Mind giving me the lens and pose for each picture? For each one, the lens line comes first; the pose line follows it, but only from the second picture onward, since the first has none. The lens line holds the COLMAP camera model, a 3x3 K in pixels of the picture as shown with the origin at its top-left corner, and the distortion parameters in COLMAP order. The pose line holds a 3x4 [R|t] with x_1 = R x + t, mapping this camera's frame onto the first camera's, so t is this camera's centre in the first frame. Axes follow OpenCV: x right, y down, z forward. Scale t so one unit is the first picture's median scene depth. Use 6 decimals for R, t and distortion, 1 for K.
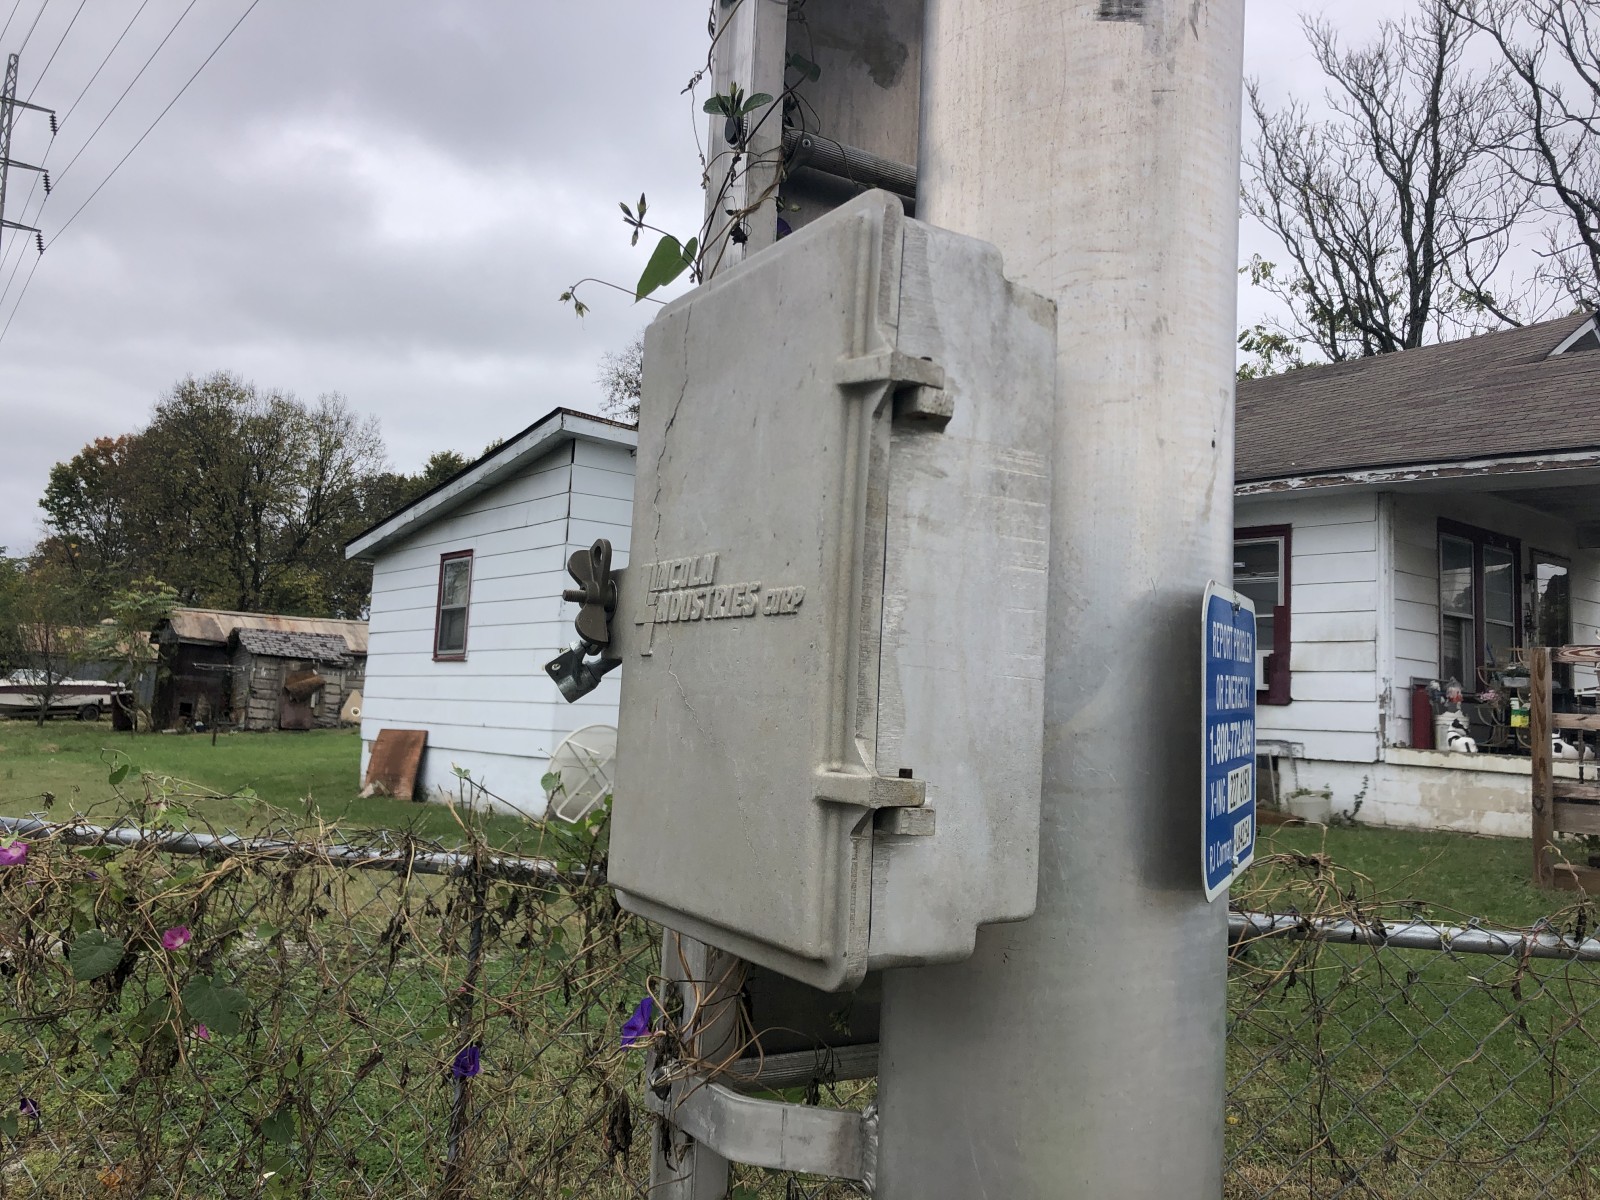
lens RADIAL K [[1302.9, 0, 807.6], [0, 1302.9, 598.1], [0, 0, 1]] dist [0.042346, -0.052267]
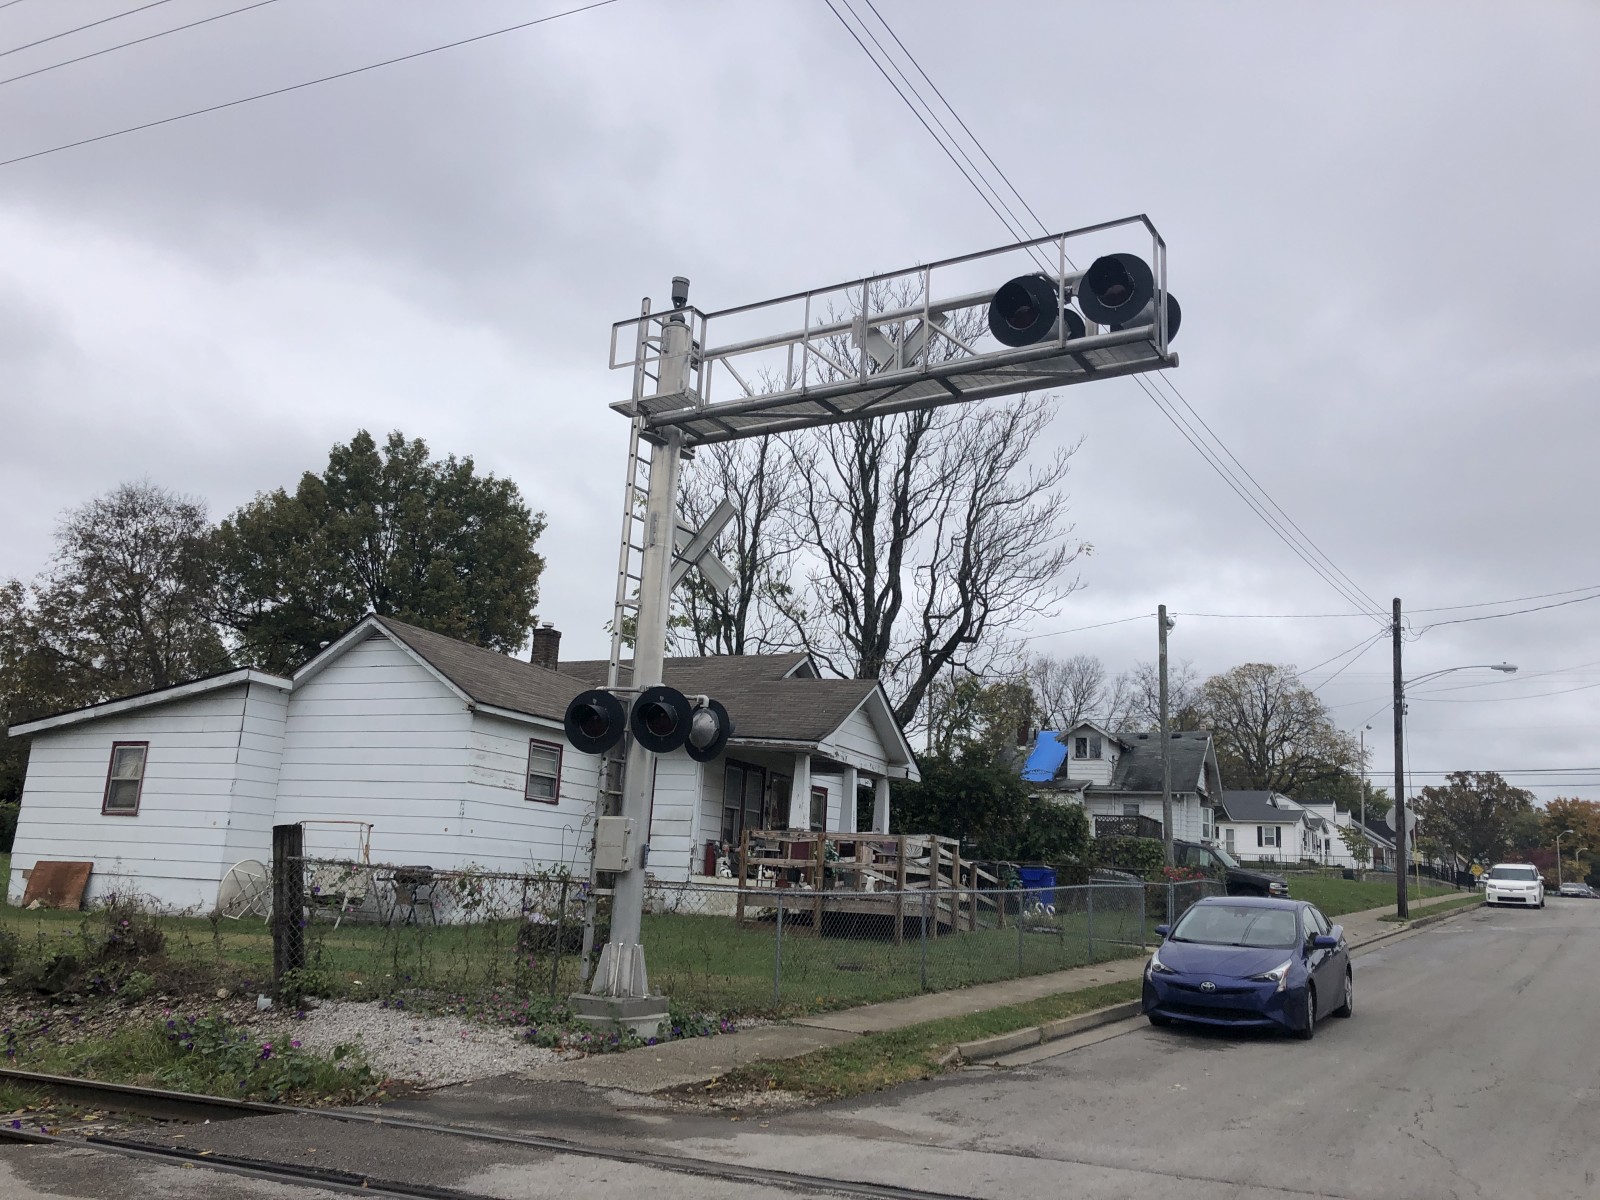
lens RADIAL K [[1302.9, 0, 792.8], [0, 1302.9, 608.1], [0, 0, 1]] dist [0.042346, -0.052267]
pose [[0.897167, 0.097679, 0.430754, -1.907864], [-0.052959, 0.991994, -0.114647, -0.417684], [-0.438504, 0.080045, 0.895157, -5.272735]]
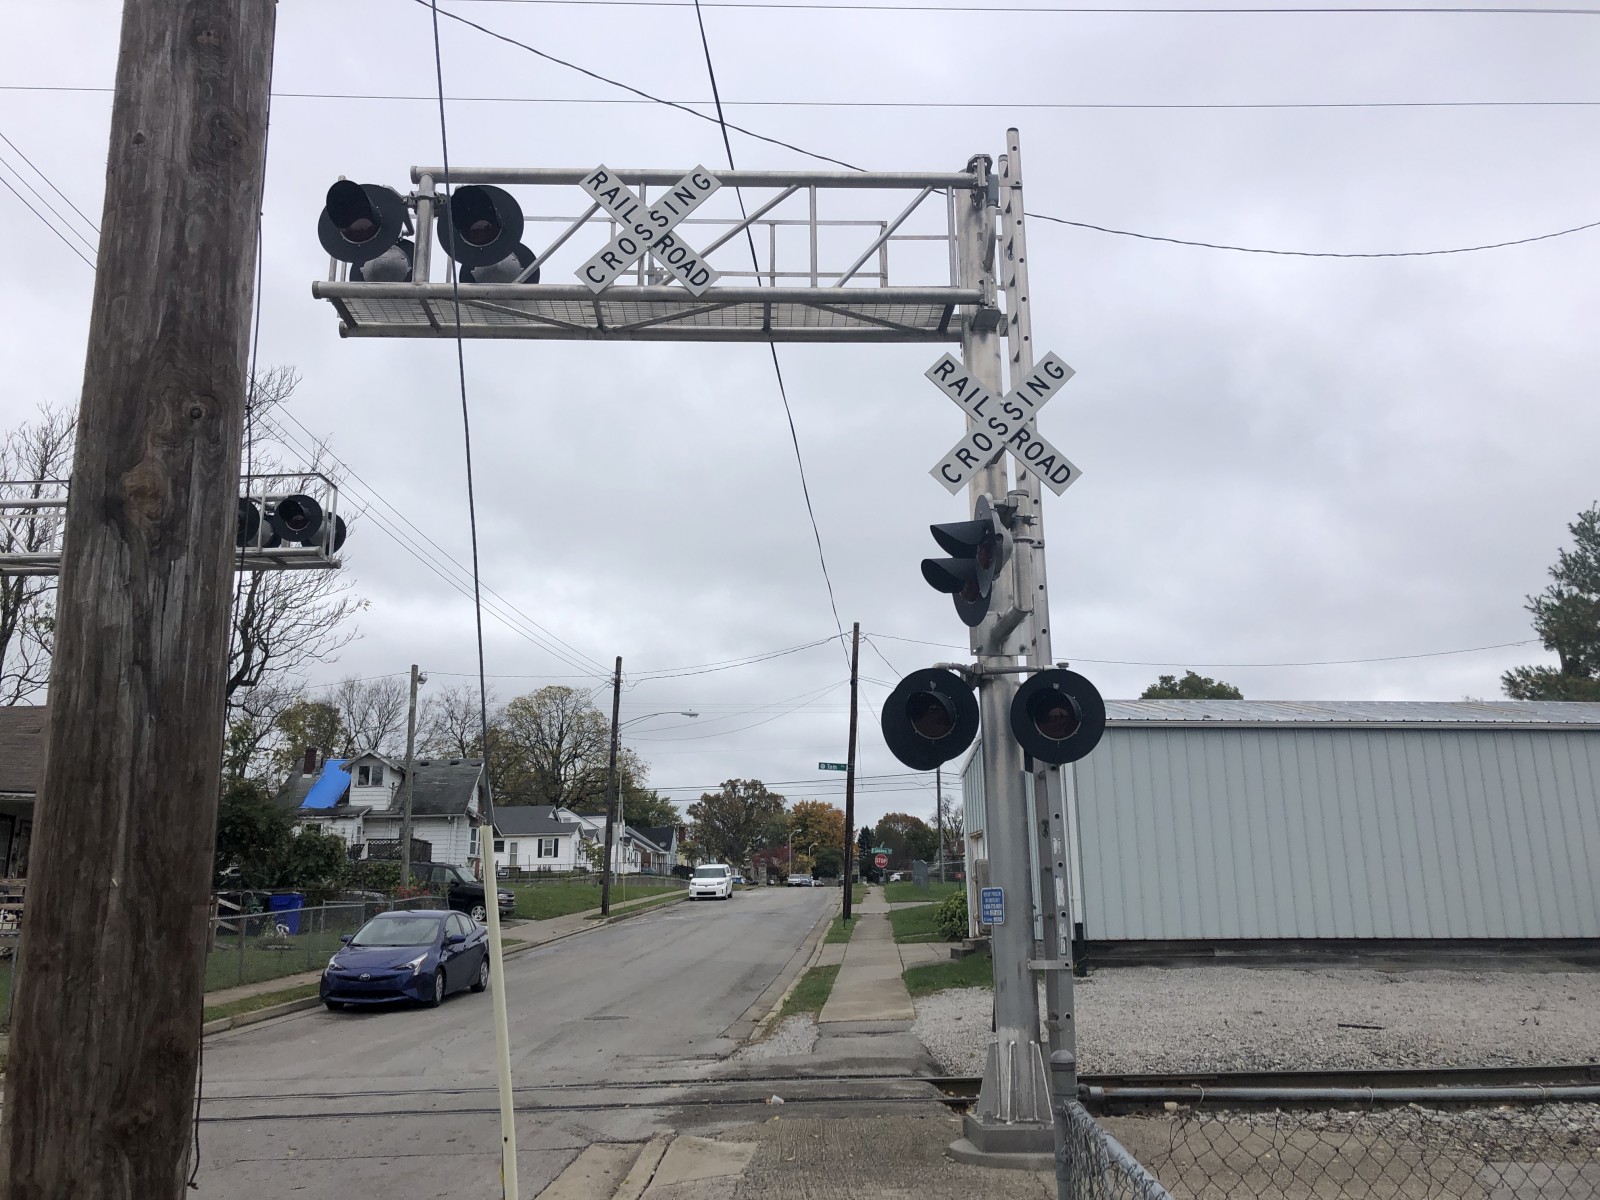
lens RADIAL K [[1302.9, 0, 797.3], [0, 1302.9, 574.1], [0, 0, 1]] dist [0.042346, -0.052267]
pose [[0.572103, 0.160126, 0.804399, -3.274305], [-0.035175, 0.984645, -0.170989, -0.742259], [-0.819427, 0.069529, 0.568951, -8.288646]]
